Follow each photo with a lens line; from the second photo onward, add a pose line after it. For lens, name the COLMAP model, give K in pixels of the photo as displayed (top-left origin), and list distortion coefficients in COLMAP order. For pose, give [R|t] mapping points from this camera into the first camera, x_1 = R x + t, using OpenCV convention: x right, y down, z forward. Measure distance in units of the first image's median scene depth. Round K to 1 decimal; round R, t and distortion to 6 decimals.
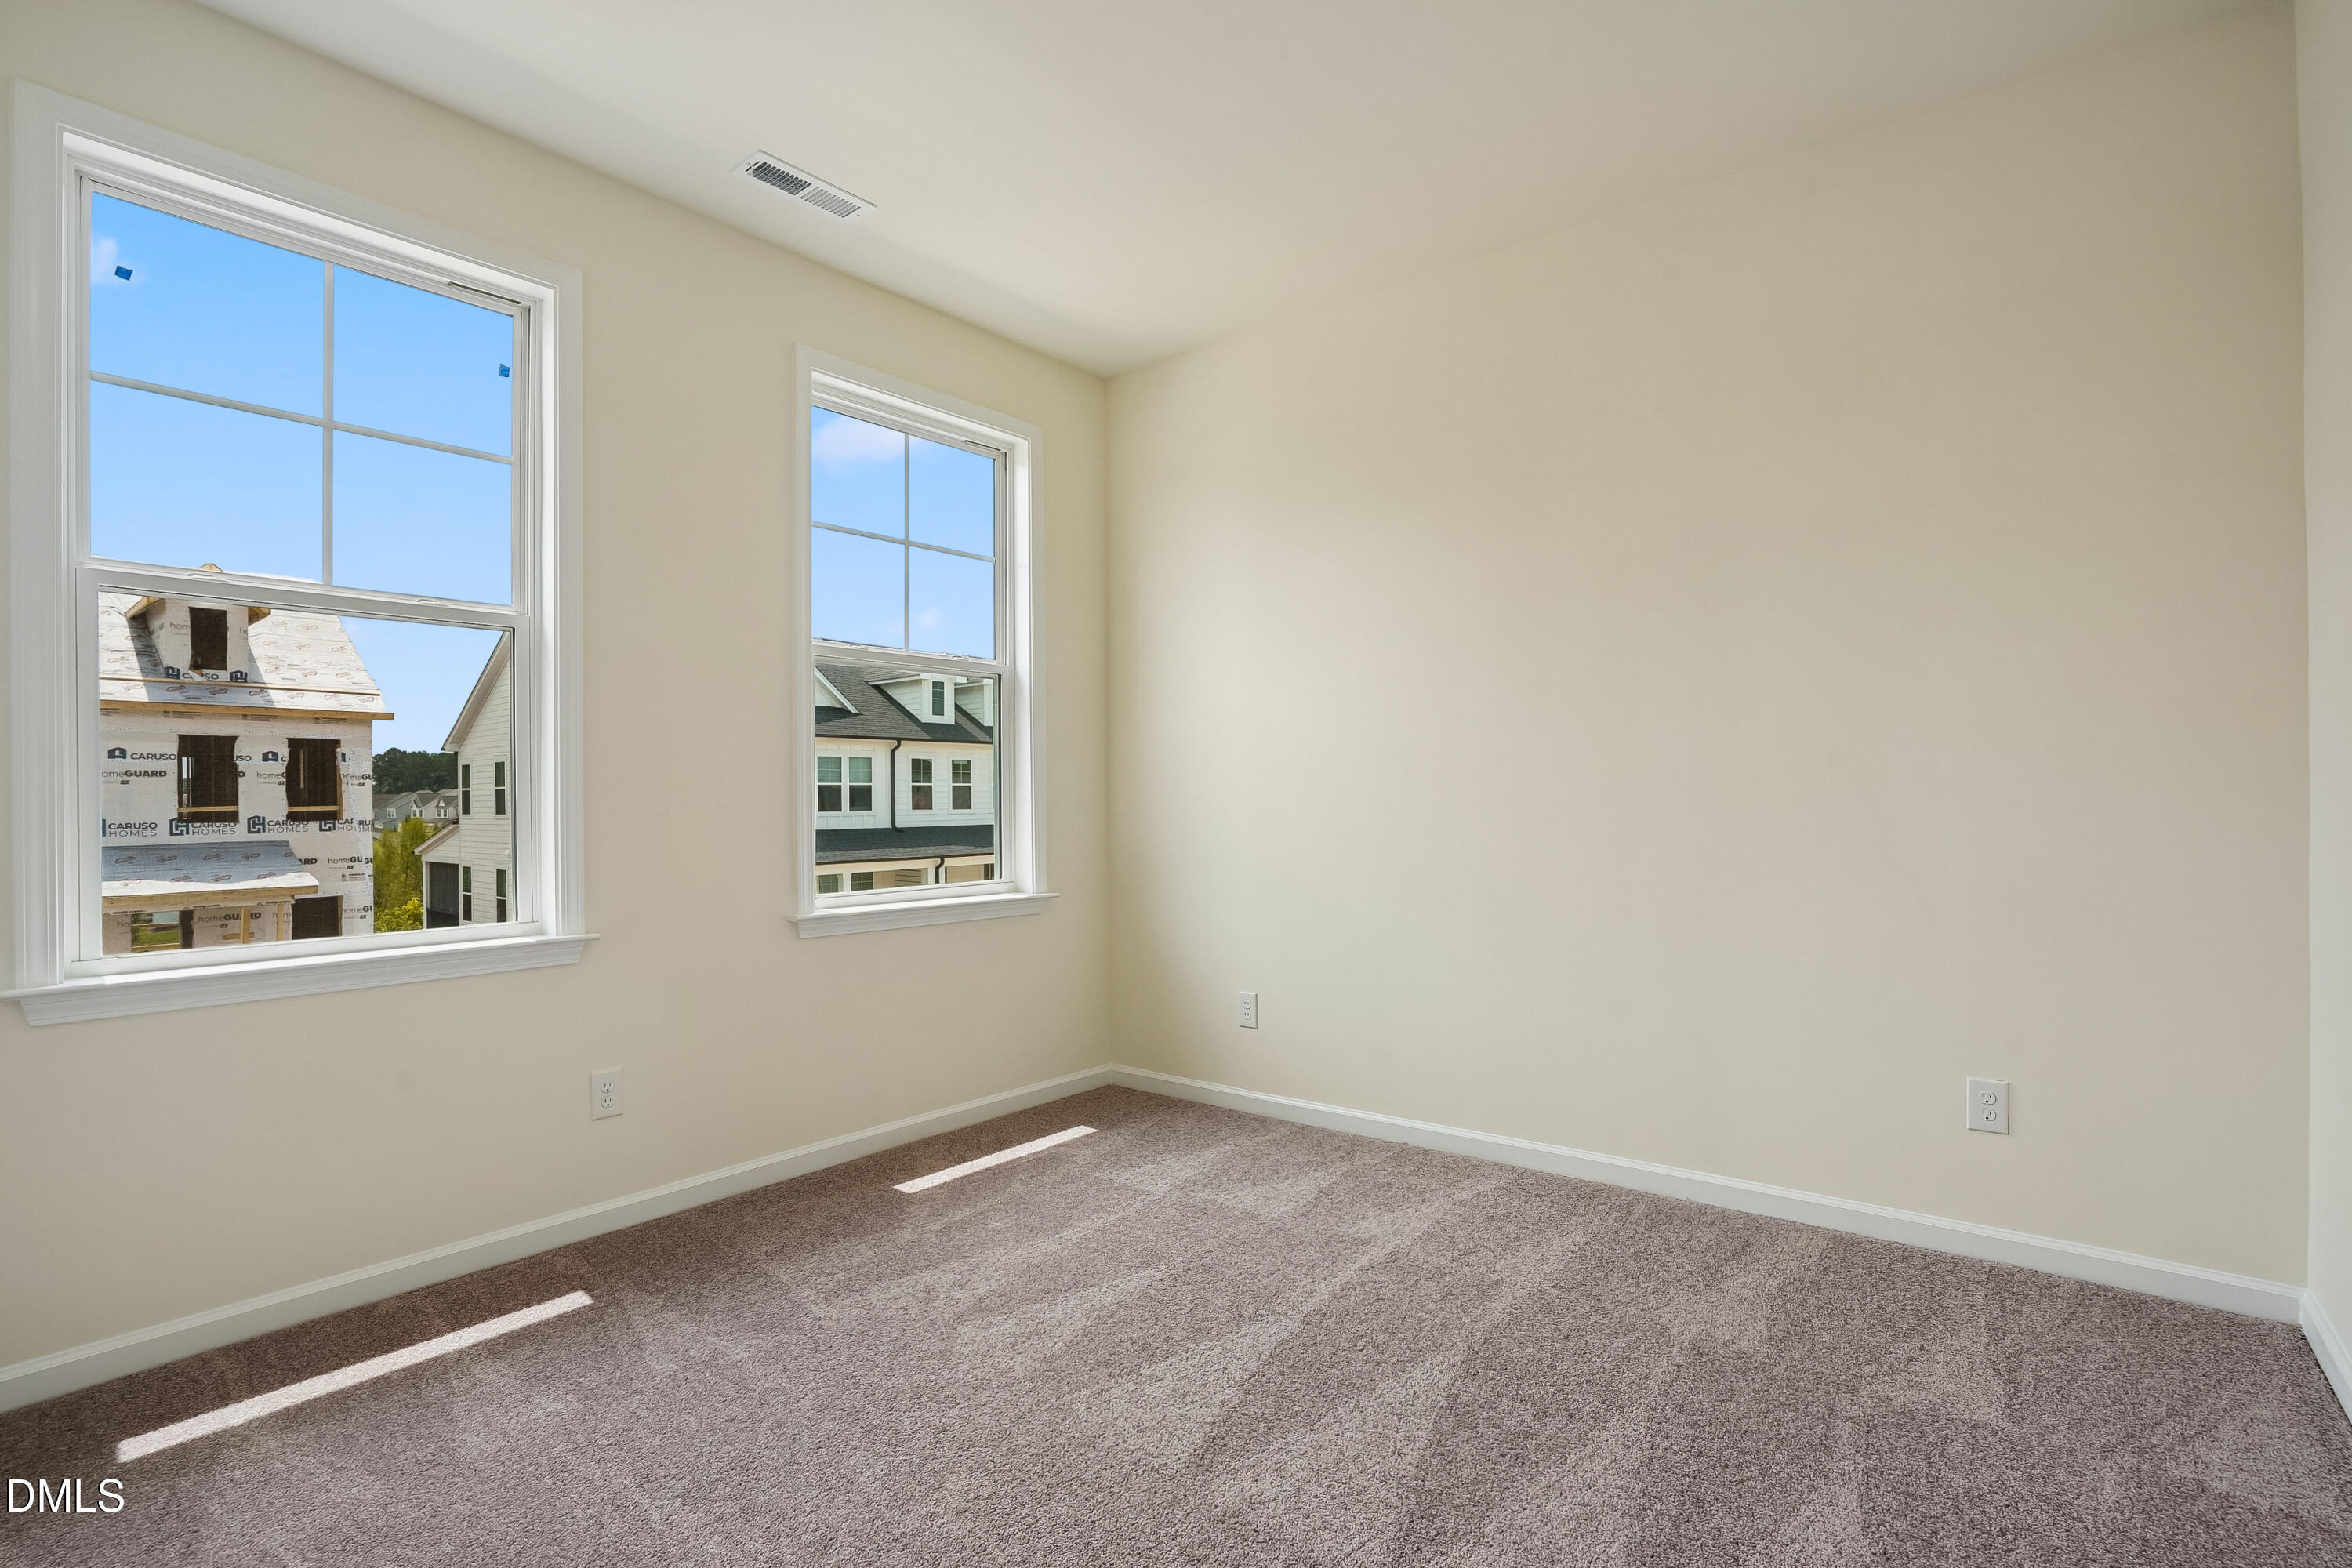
lens RADIAL K [[1091.7, 0, 1176.0], [0, 1091.7, 784.0], [0, 0, 1]] dist [0.002156, 0.000006]
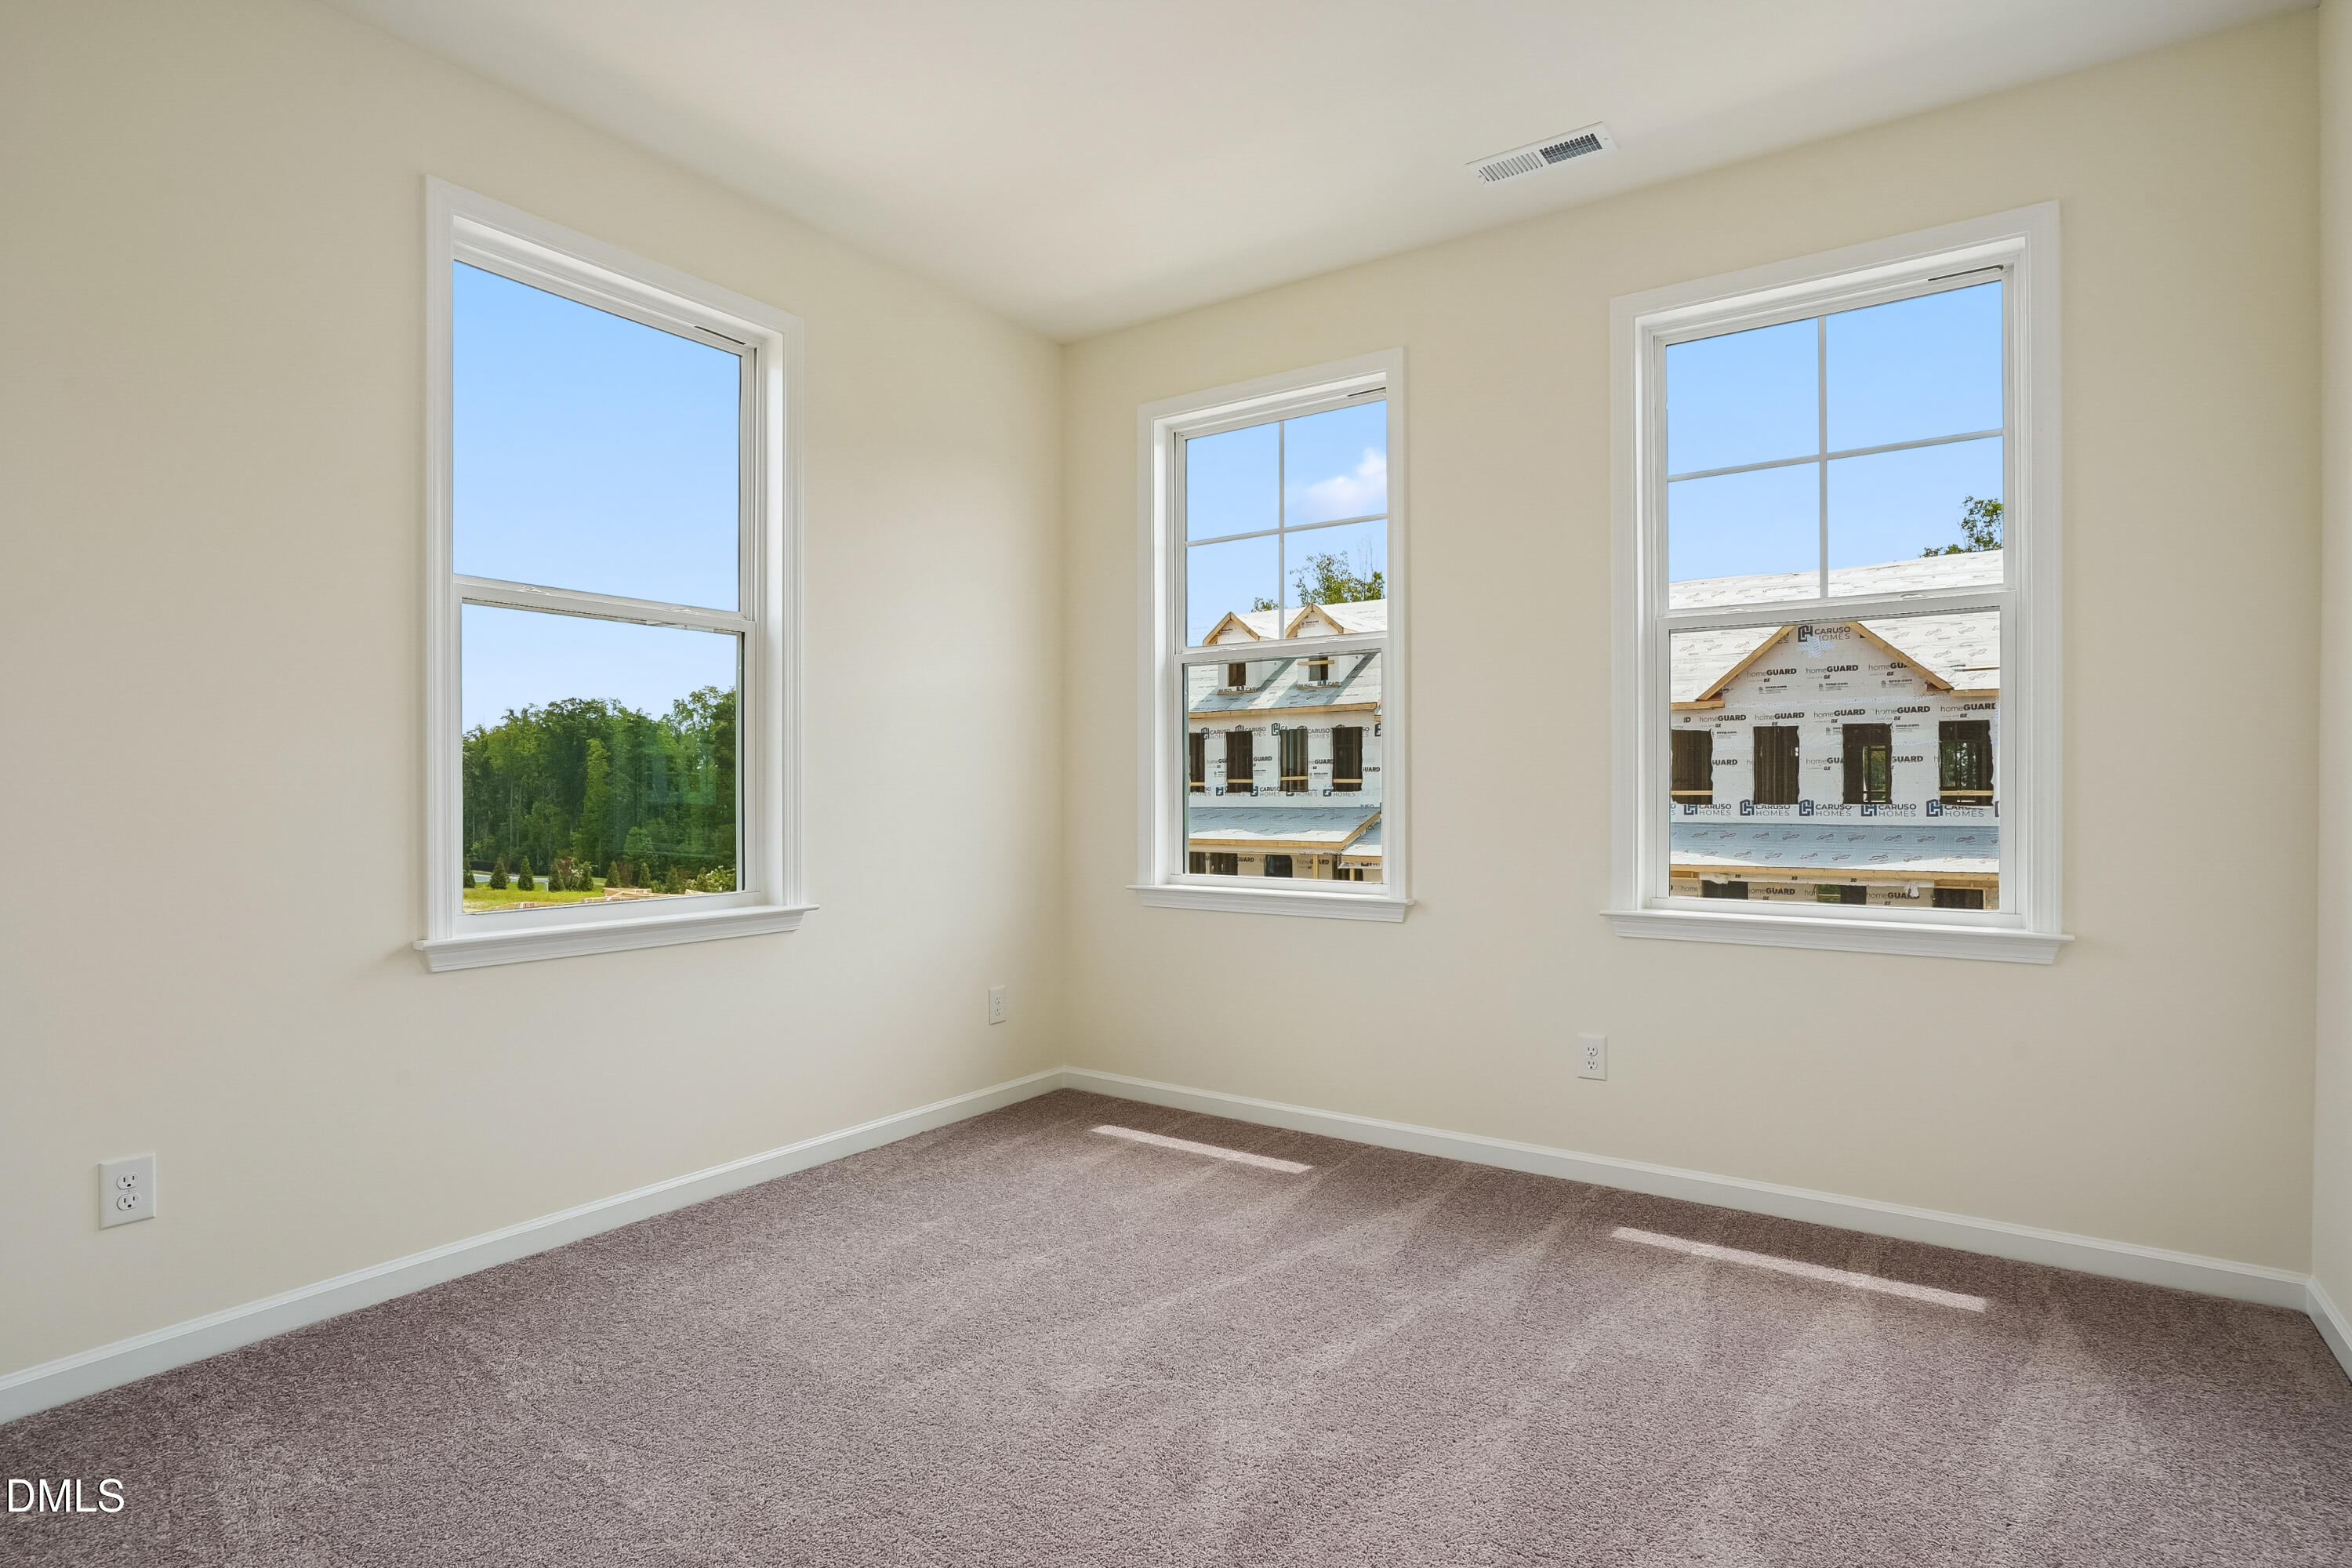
lens RADIAL K [[1182.5, 0, 1172.0], [0, 1182.5, 779.9], [0, 0, 1]] dist [-0.004221, 0.002804]
pose [[0.057676, 0.003087, -0.998331, 0.390028], [0.008119, 0.999961, 0.003562, -0.001210], [0.998302, -0.008311, 0.057648, 0.345595]]
